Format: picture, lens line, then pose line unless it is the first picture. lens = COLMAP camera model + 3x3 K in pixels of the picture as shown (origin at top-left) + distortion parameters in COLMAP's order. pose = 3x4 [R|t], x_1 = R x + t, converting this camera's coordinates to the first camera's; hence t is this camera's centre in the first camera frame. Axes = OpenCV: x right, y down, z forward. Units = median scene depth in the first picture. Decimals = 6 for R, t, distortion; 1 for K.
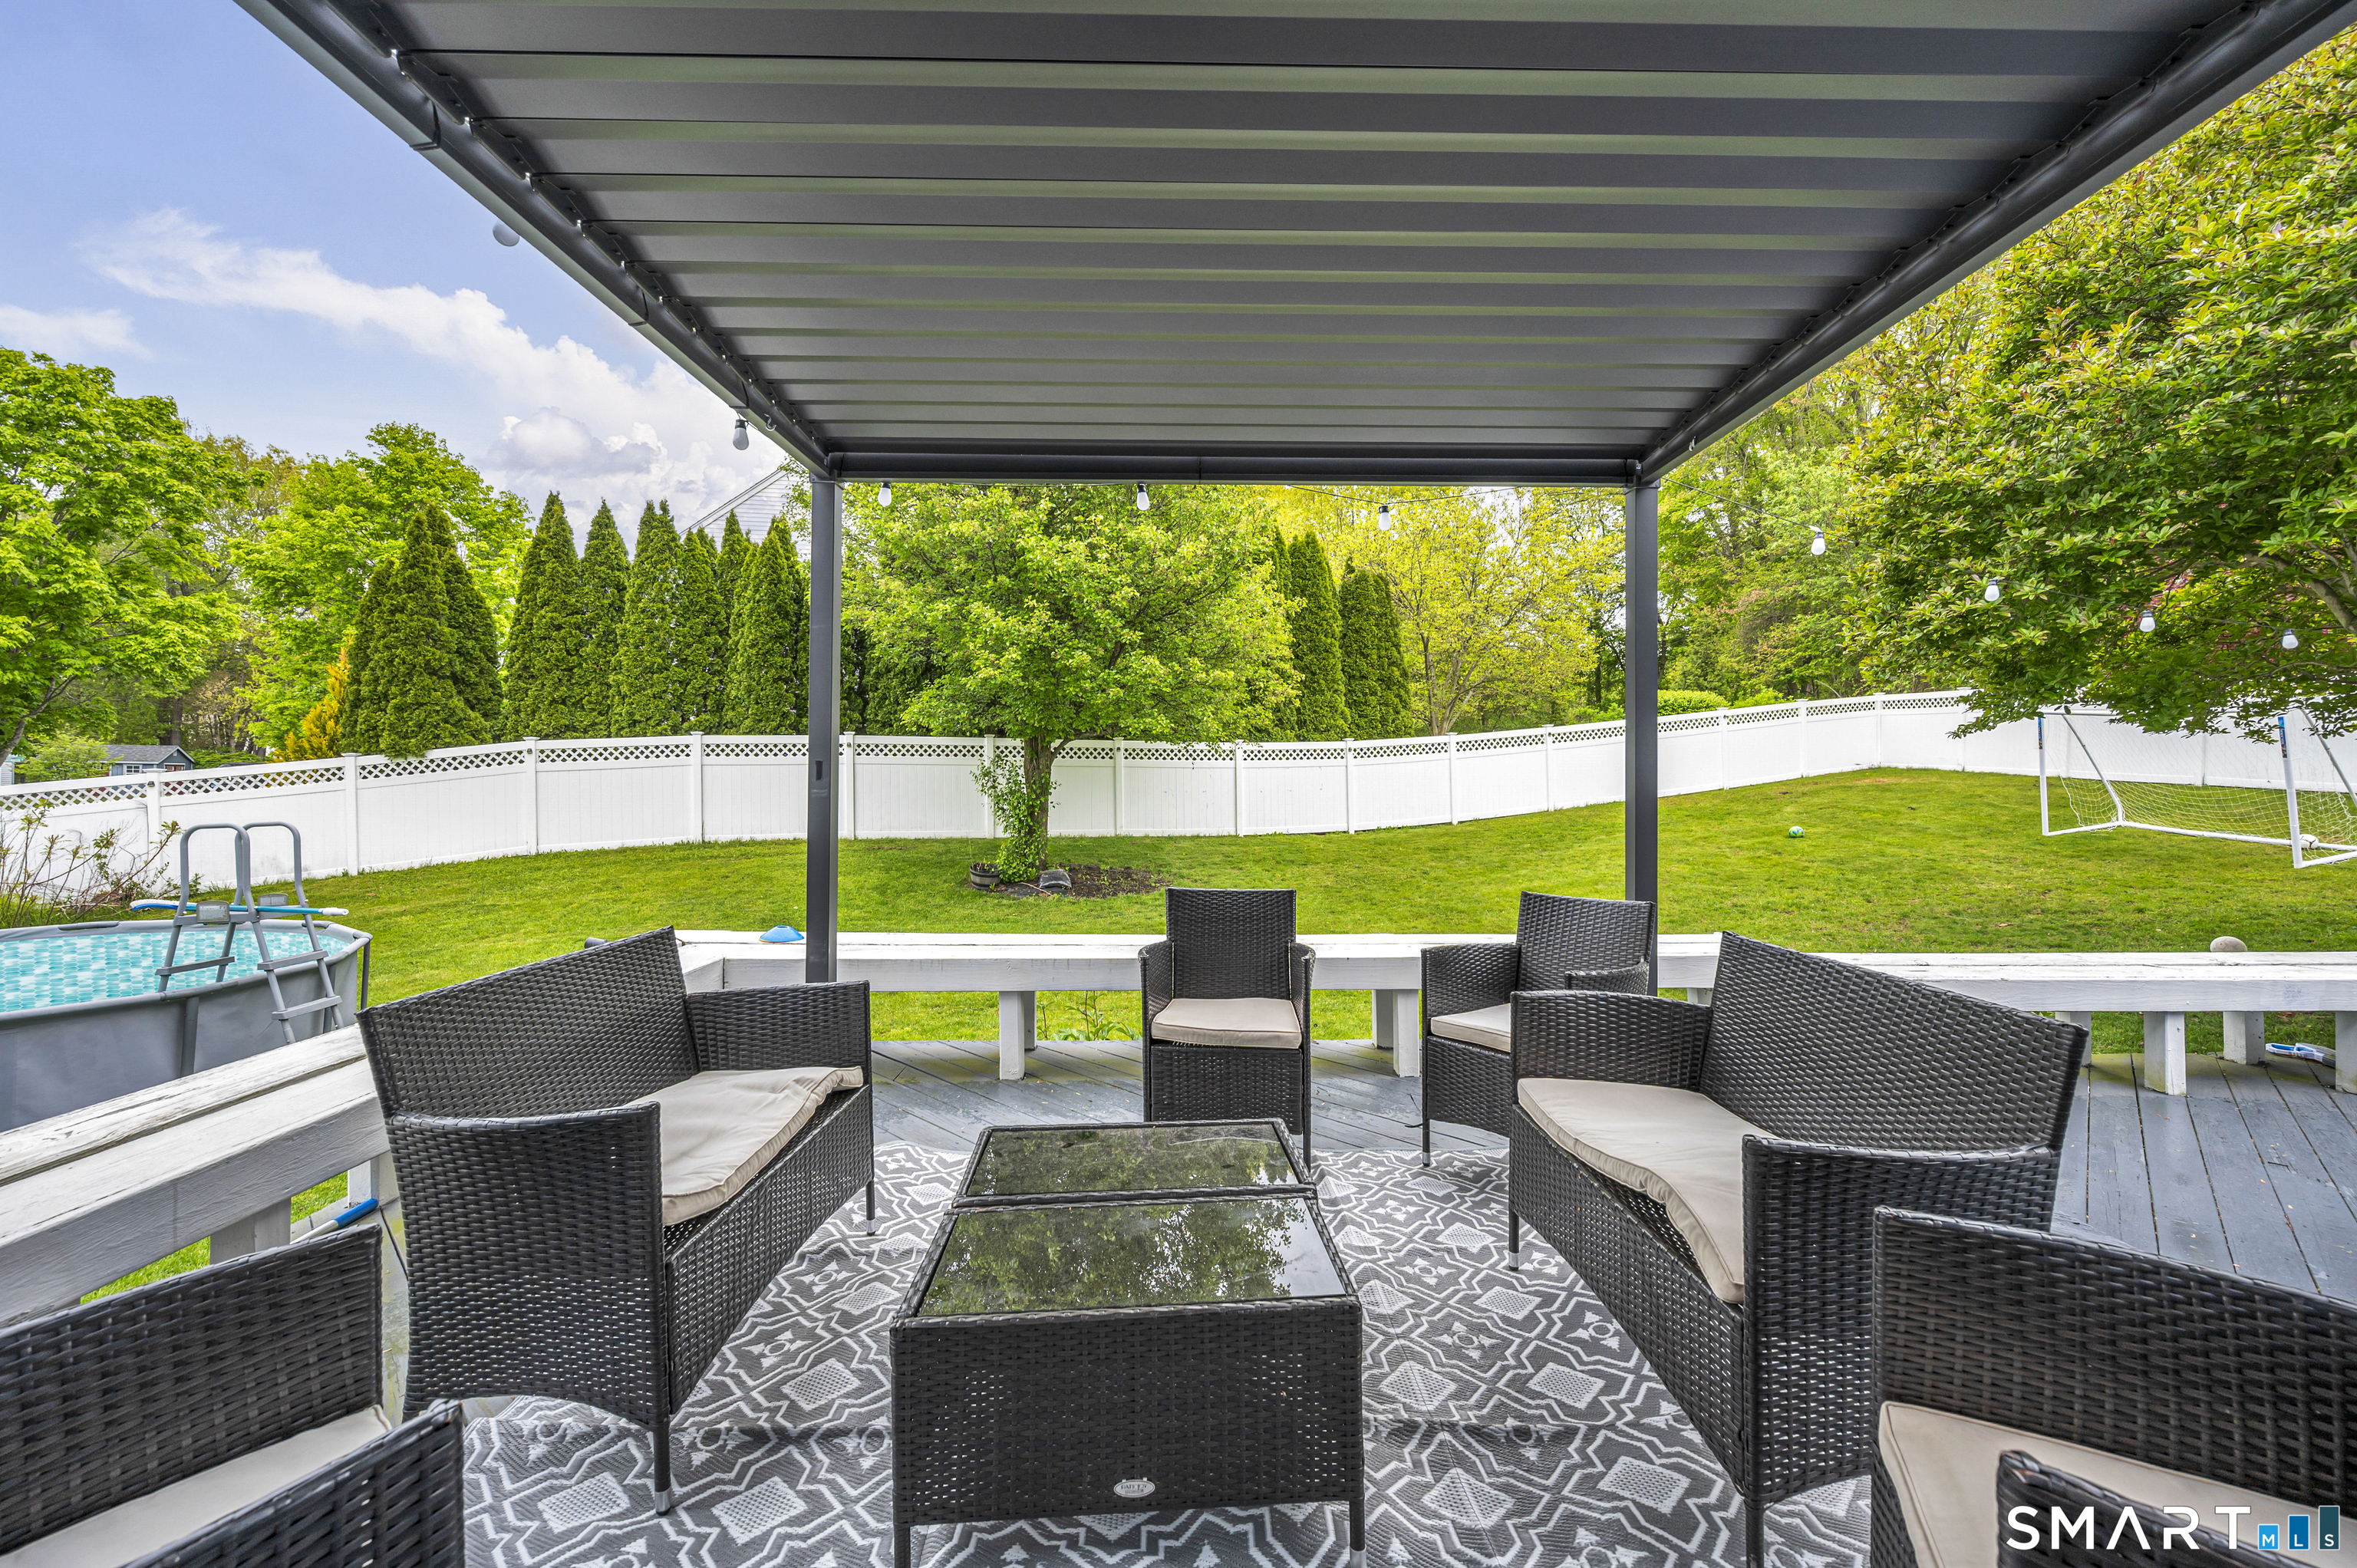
lens RADIAL K [[961.3, 0, 1179.2], [0, 961.3, 778.8], [0, 0, 1]] dist [-0.003053, -0.000263]
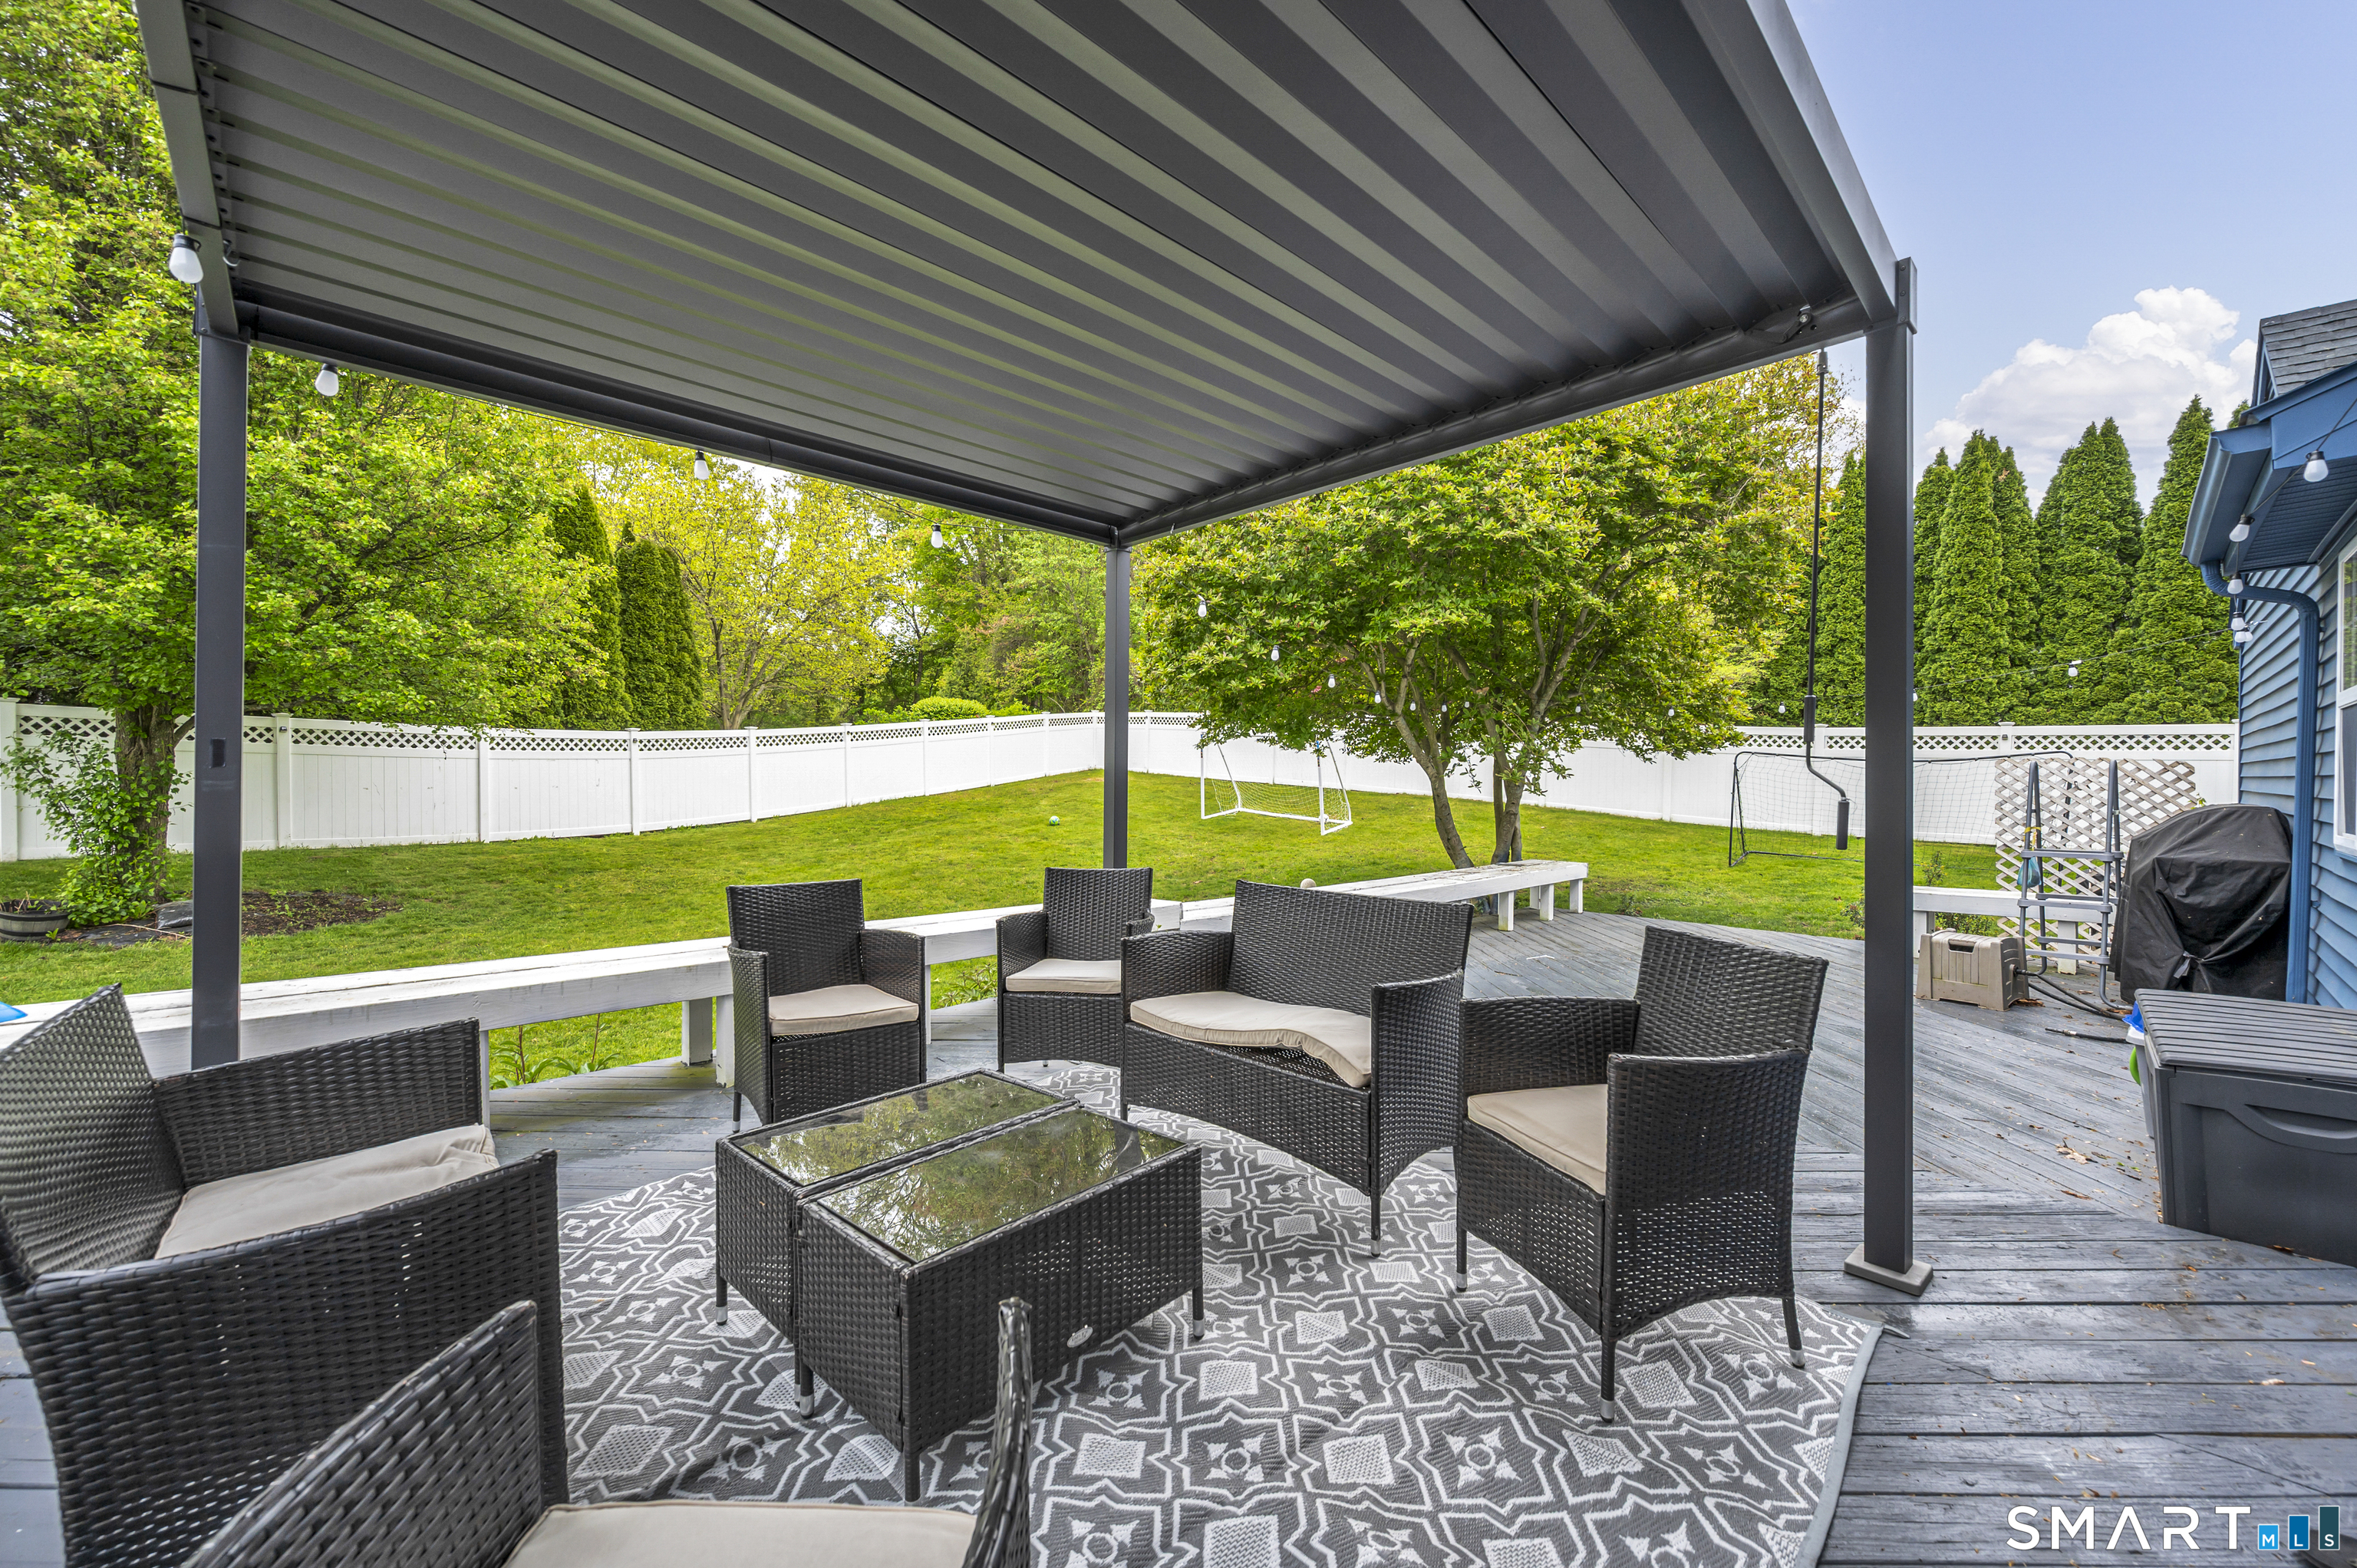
lens RADIAL K [[961.3, 0, 1199.9], [0, 961.3, 796.5], [0, 0, 1]] dist [-0.003053, -0.000263]
pose [[0.710036, -0.005844, 0.704142, -0.114013], [-0.009054, 0.999807, 0.017428, 0.001305], [-0.704108, -0.018750, 0.709846, 0.001557]]
